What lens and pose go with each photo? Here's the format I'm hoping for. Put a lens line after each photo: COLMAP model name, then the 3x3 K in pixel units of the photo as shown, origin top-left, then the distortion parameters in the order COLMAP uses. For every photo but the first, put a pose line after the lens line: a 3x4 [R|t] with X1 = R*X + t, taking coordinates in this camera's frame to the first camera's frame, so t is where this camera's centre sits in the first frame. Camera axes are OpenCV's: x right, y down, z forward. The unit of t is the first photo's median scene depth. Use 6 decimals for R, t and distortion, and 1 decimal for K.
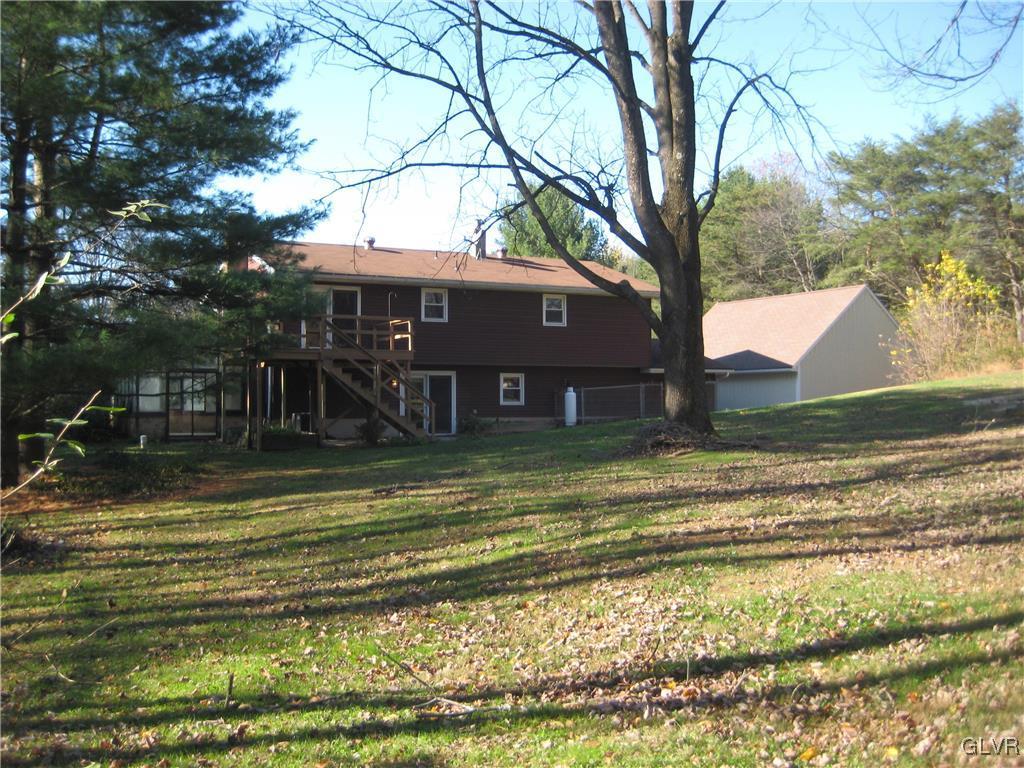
lens RADIAL K [[1095.7, 0, 512.0], [0, 1095.7, 384.0], [0, 0, 1]] dist [-0.083998, 0.014392]
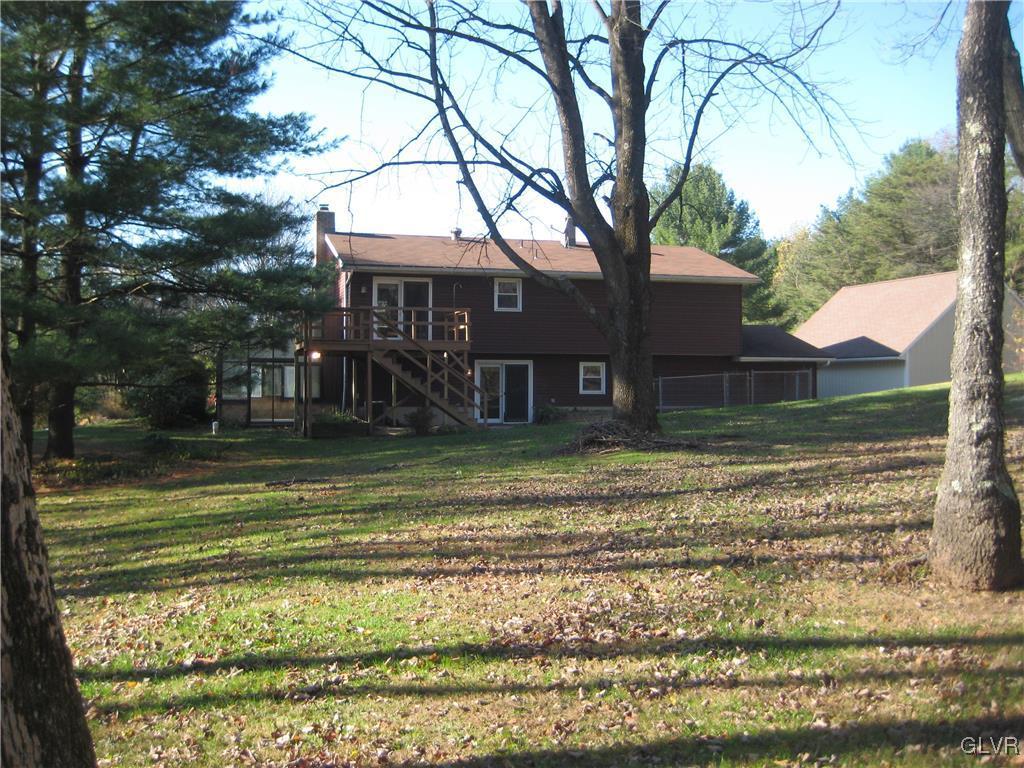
lens RADIAL K [[1095.7, 0, 512.0], [0, 1095.7, 384.0], [0, 0, 1]] dist [-0.083998, 0.014392]
pose [[0.979542, 0.004085, -0.201196, 0.135200], [-0.000616, 0.999850, 0.017302, -0.007428], [0.201237, -0.016824, 0.979398, 0.011911]]
